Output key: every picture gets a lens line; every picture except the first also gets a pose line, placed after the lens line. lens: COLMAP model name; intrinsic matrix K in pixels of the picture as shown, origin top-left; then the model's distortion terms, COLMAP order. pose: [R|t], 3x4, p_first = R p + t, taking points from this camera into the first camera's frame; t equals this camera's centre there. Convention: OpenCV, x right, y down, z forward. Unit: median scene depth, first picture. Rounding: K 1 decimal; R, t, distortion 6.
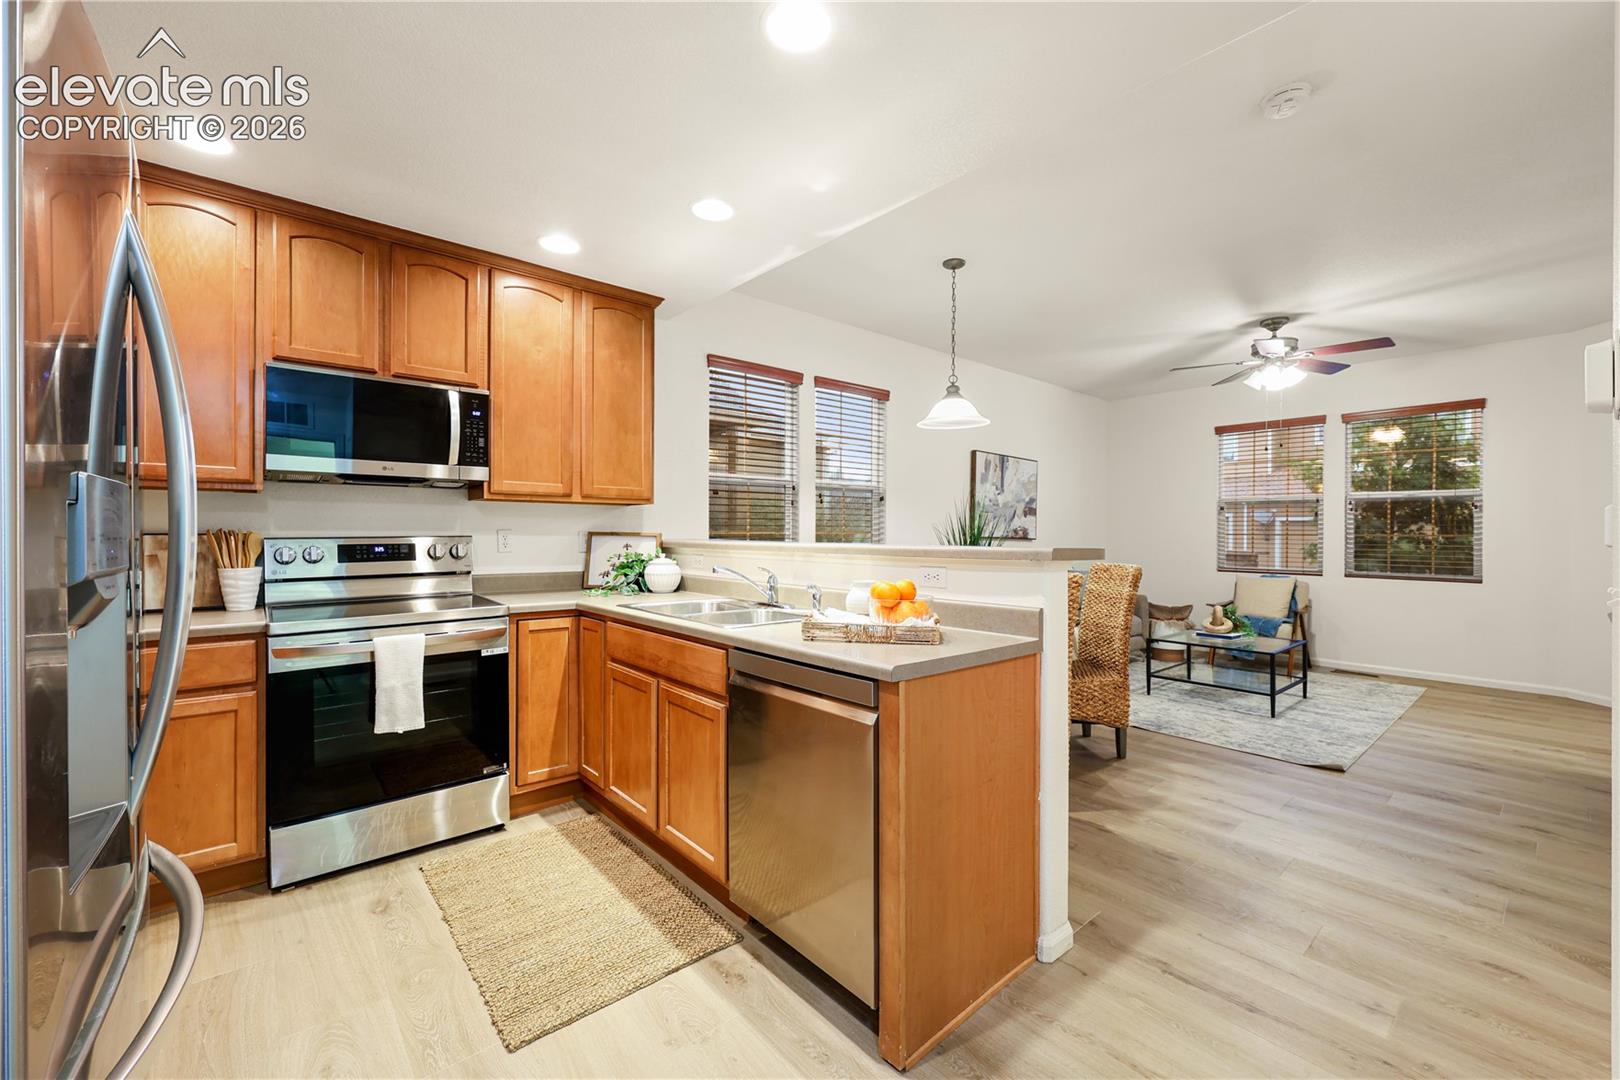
lens RADIAL K [[650.0, 0, 810.6], [0, 650.0, 535.3], [0, 0, 1]] dist [-0.000577, -0.001108]
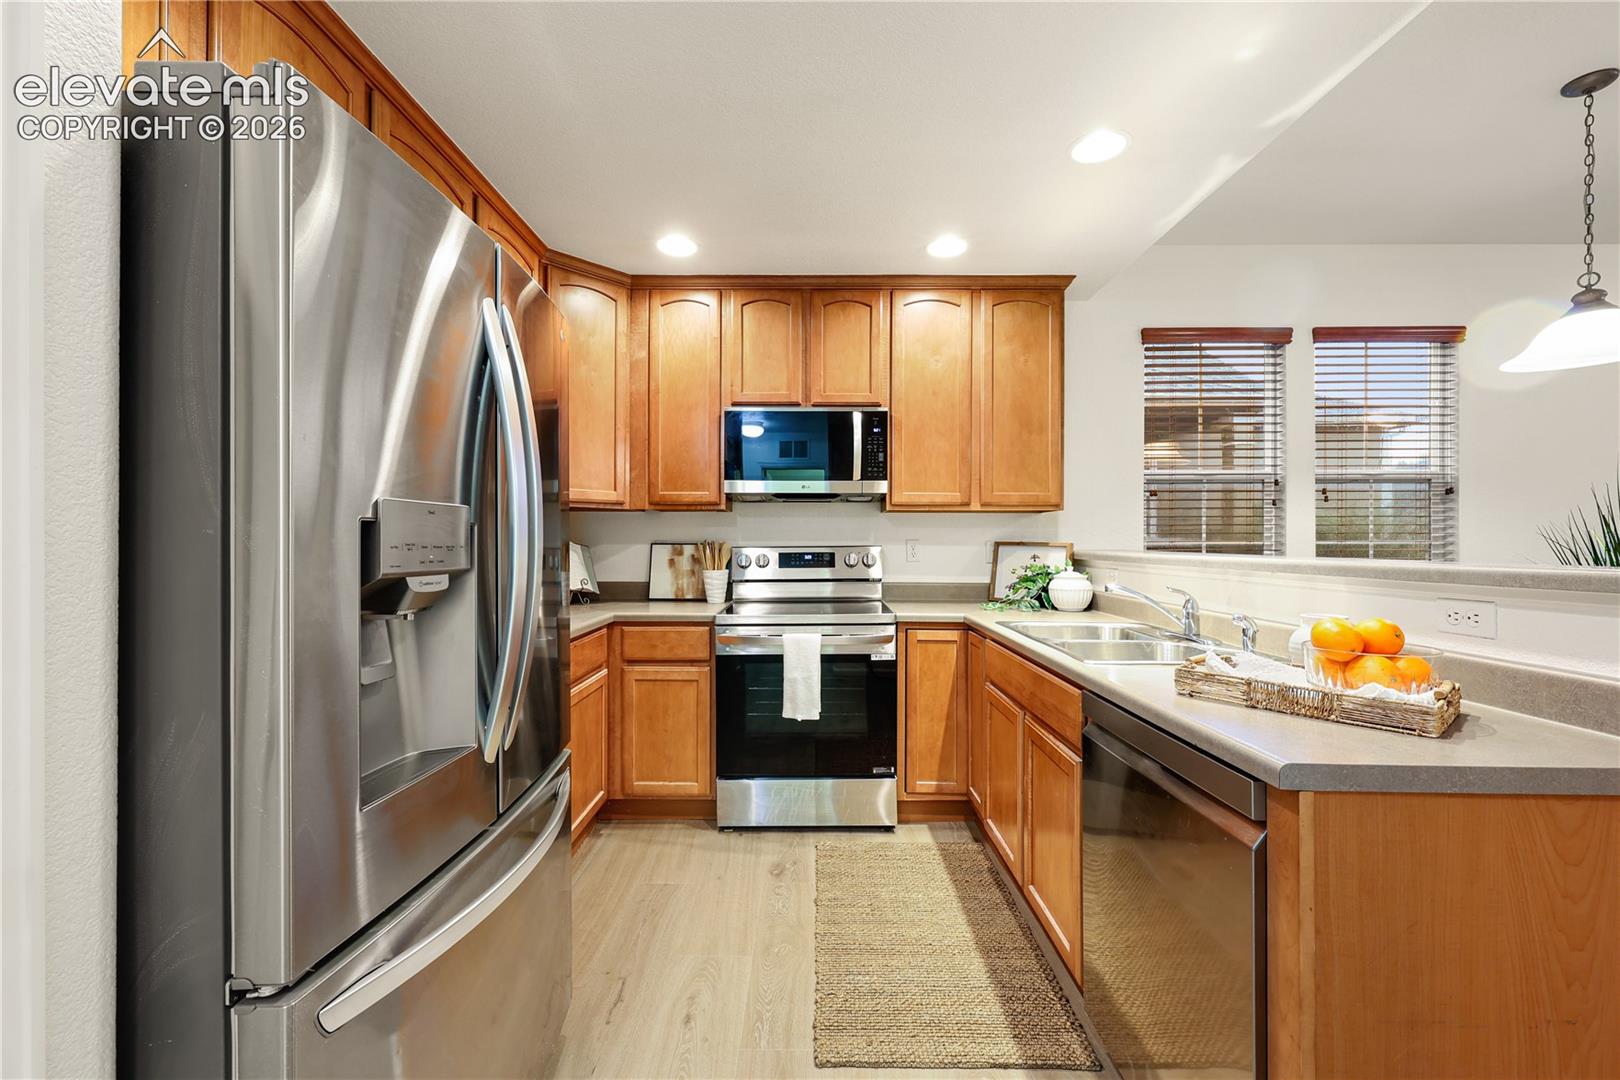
lens RADIAL K [[650.0, 0, 802.8], [0, 650.0, 542.4], [0, 0, 1]] dist [-0.000577, -0.001108]
pose [[0.750764, -0.001010, -0.660569, 0.076901], [-0.002543, 0.999987, -0.004420, 0.000450], [0.660565, 0.004998, 0.750752, 0.102580]]
